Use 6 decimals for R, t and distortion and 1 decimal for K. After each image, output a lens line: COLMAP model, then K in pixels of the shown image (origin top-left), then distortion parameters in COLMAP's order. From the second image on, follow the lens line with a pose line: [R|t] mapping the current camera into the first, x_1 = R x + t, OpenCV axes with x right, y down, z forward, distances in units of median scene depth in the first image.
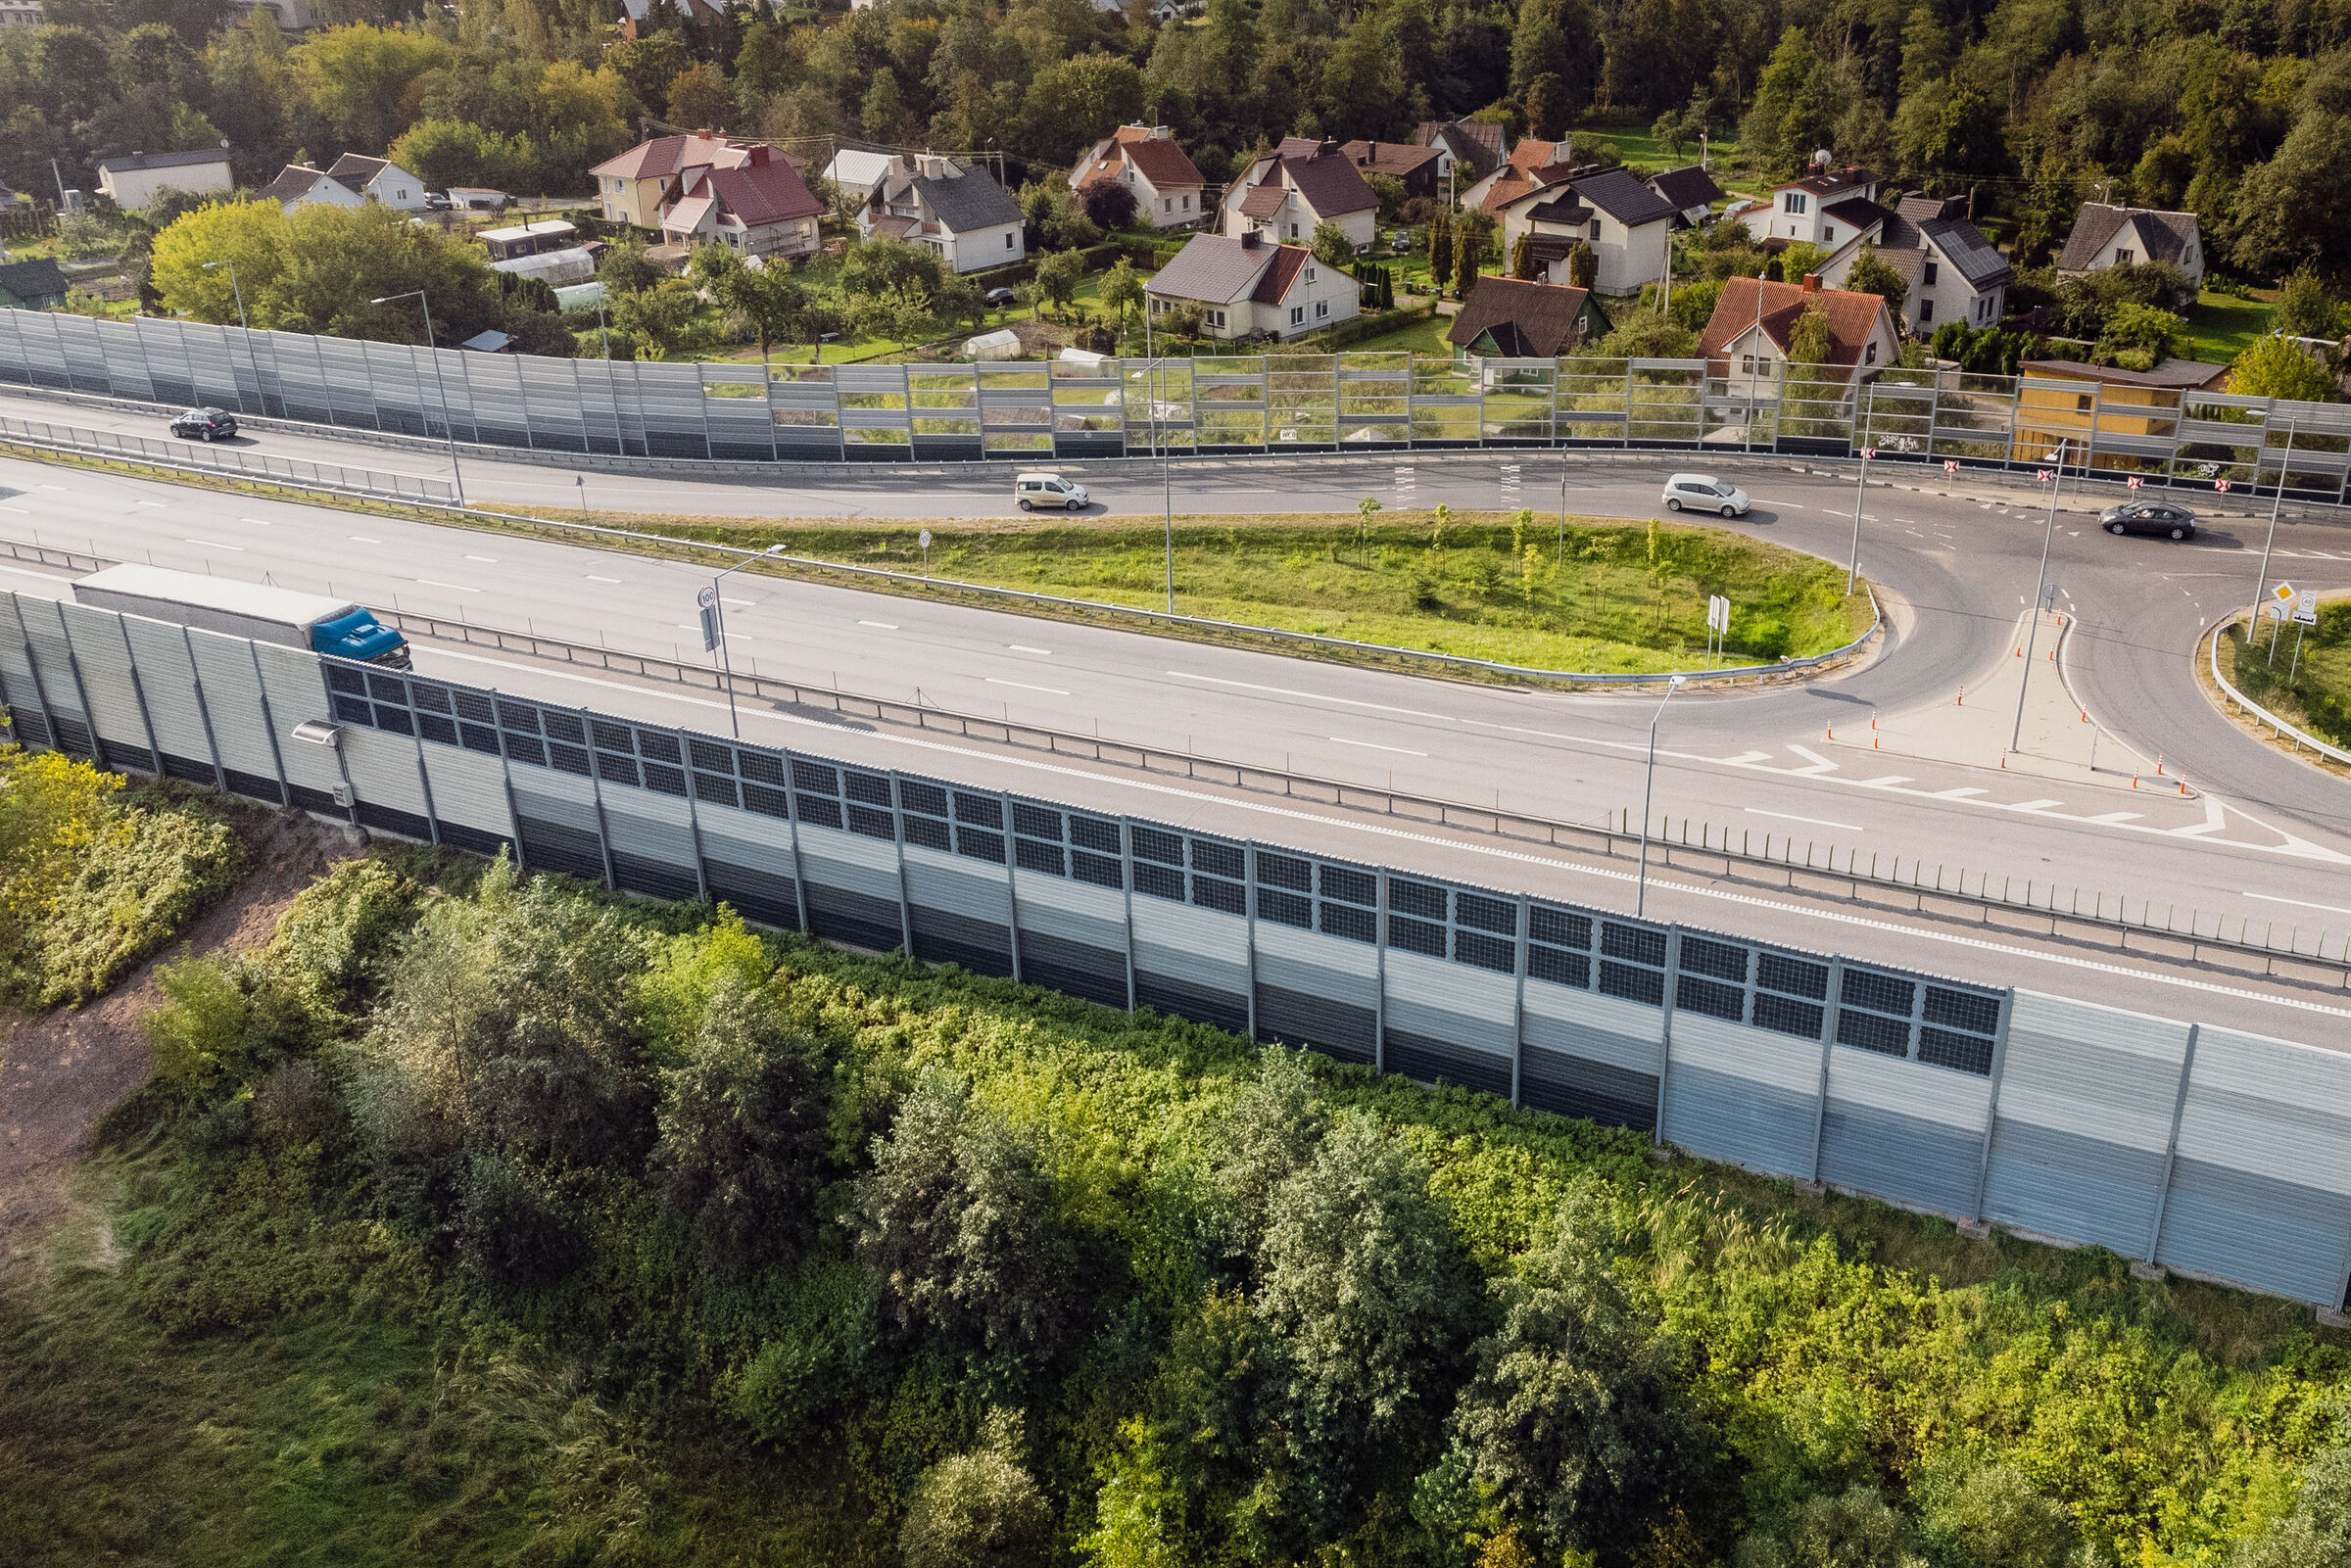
lens RADIAL K [[1956.5, 0, 1177.9], [0, 1956.5, 649.5], [0, 0, 1]] dist [0.029158, -0.007653]
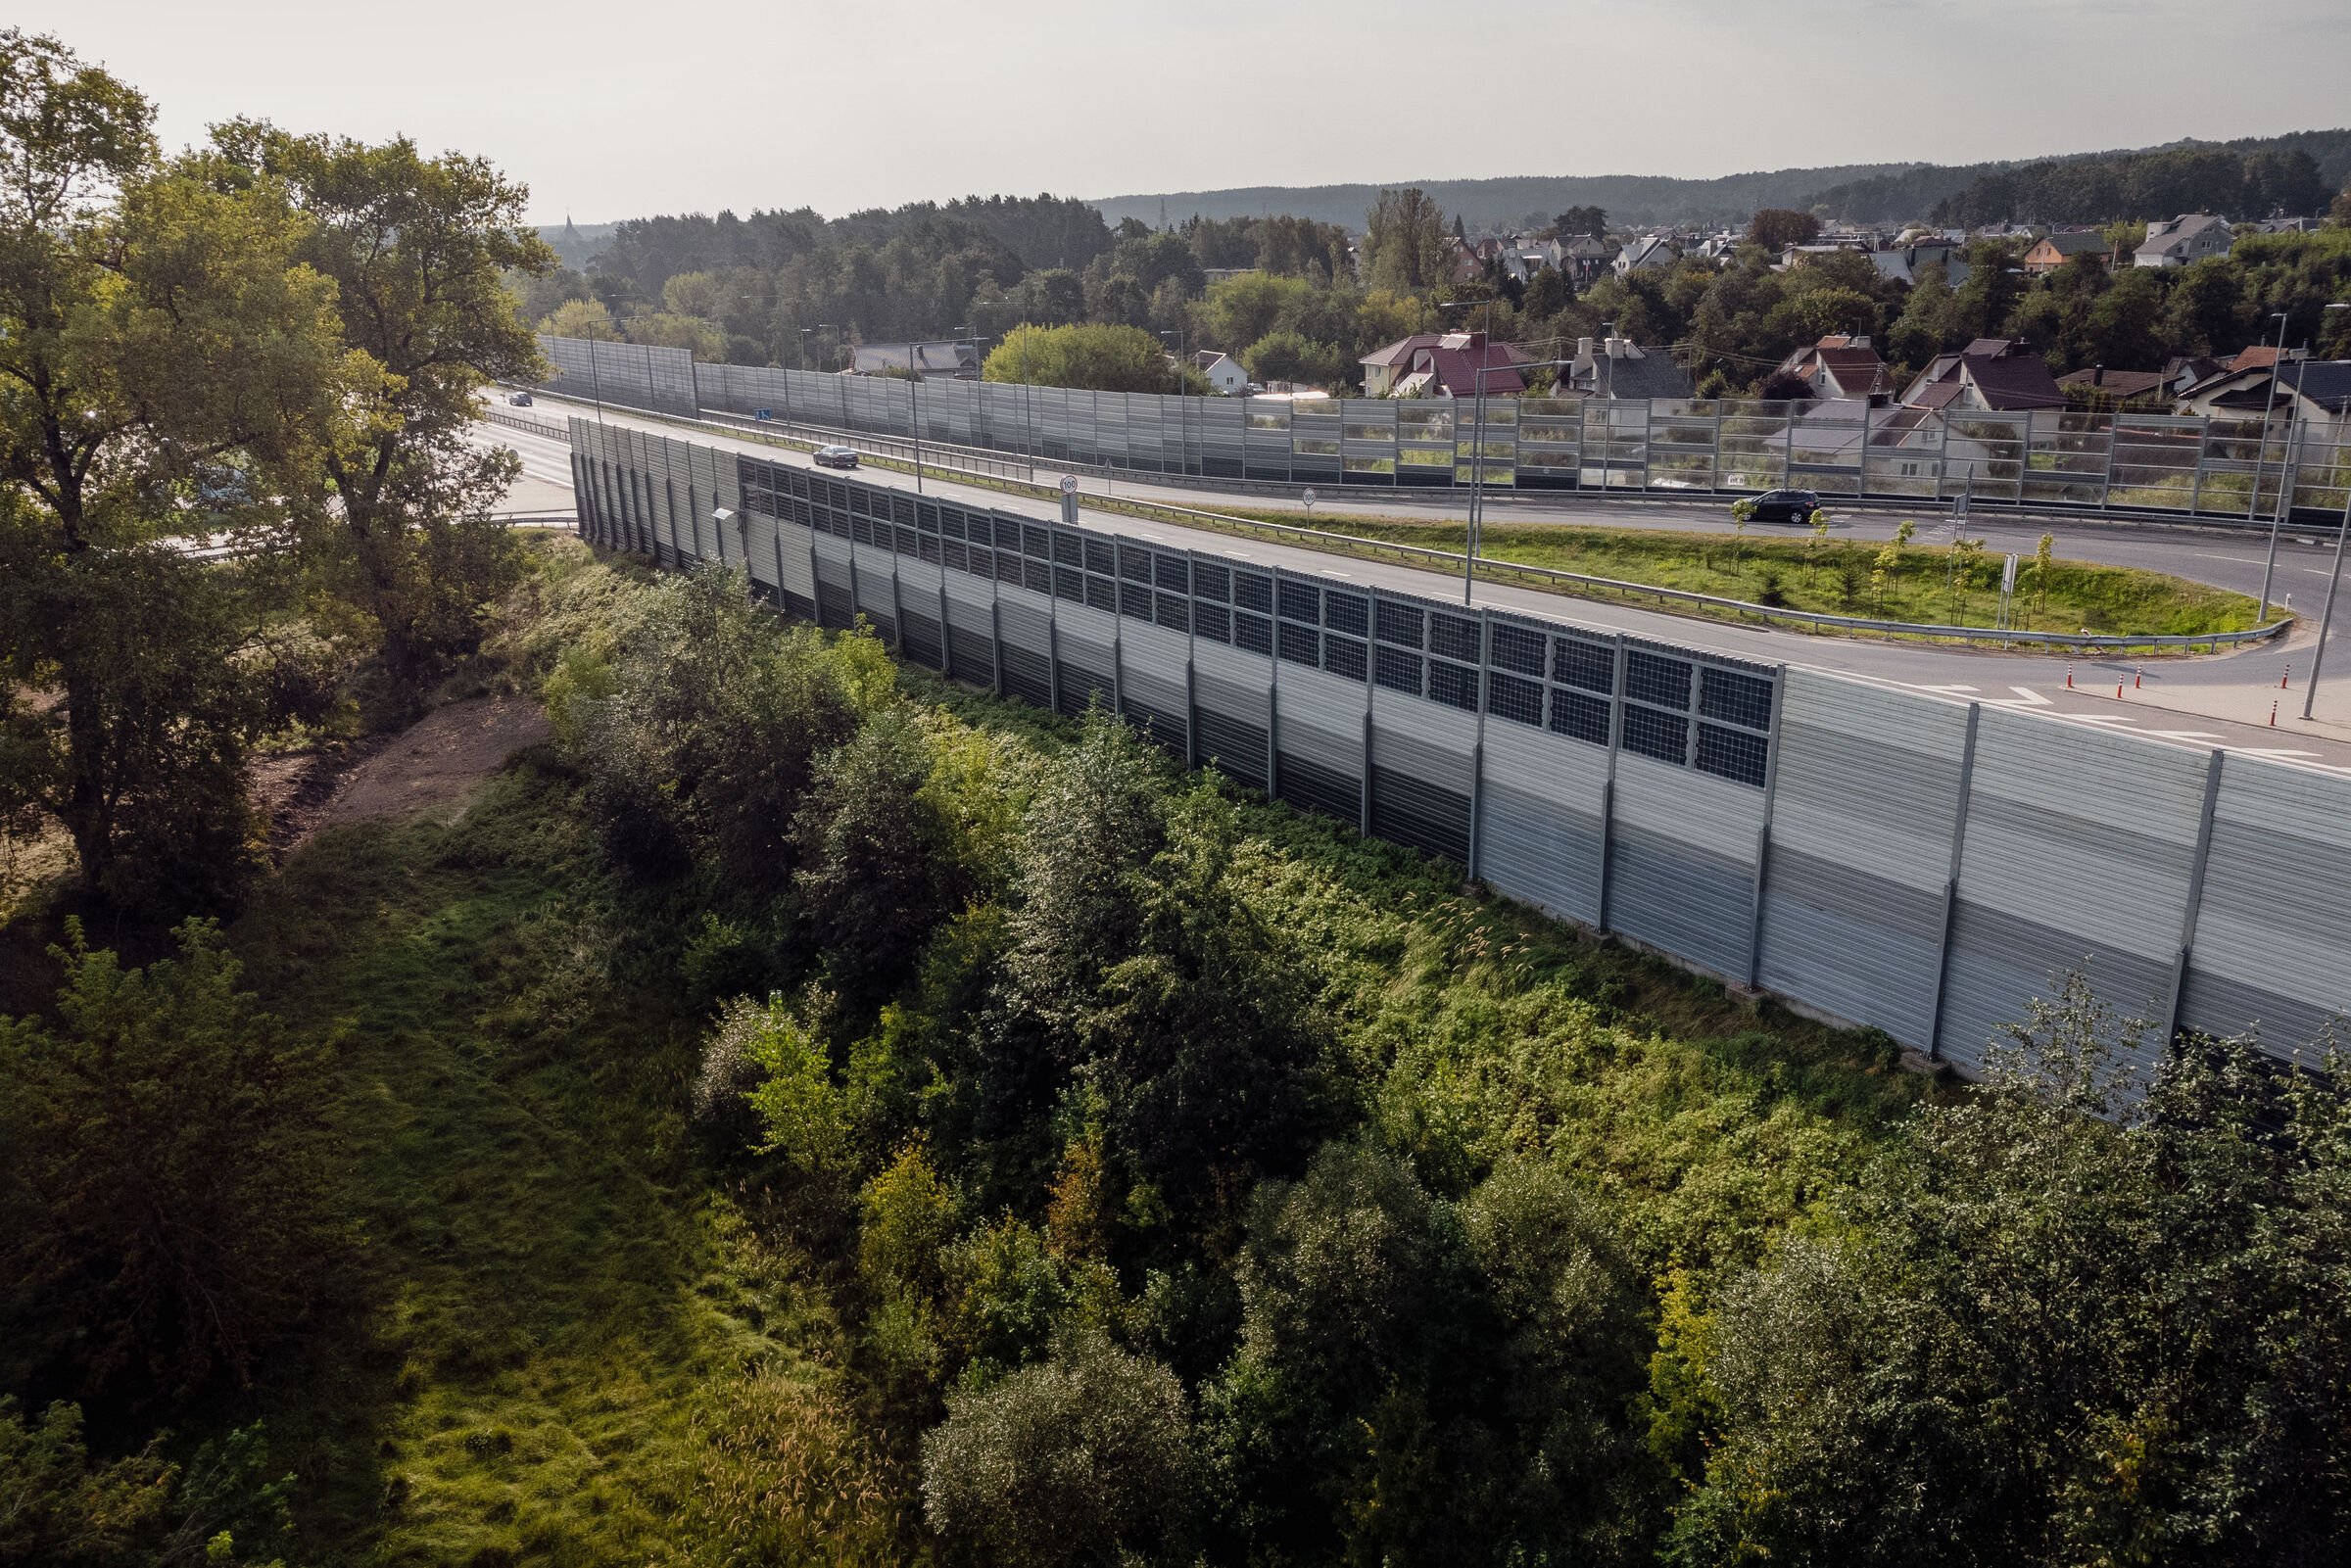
lens RADIAL K [[1642.4, 0, 1175.5], [0, 1642.4, 784.0], [0, 0, 1]] dist [0.011812, 0.006514]
pose [[0.871207, 0.154889, -0.465841, 0.476901], [-0.188334, 0.981766, -0.025787, 0.256801], [0.453353, 0.110199, 0.884493, 0.268190]]
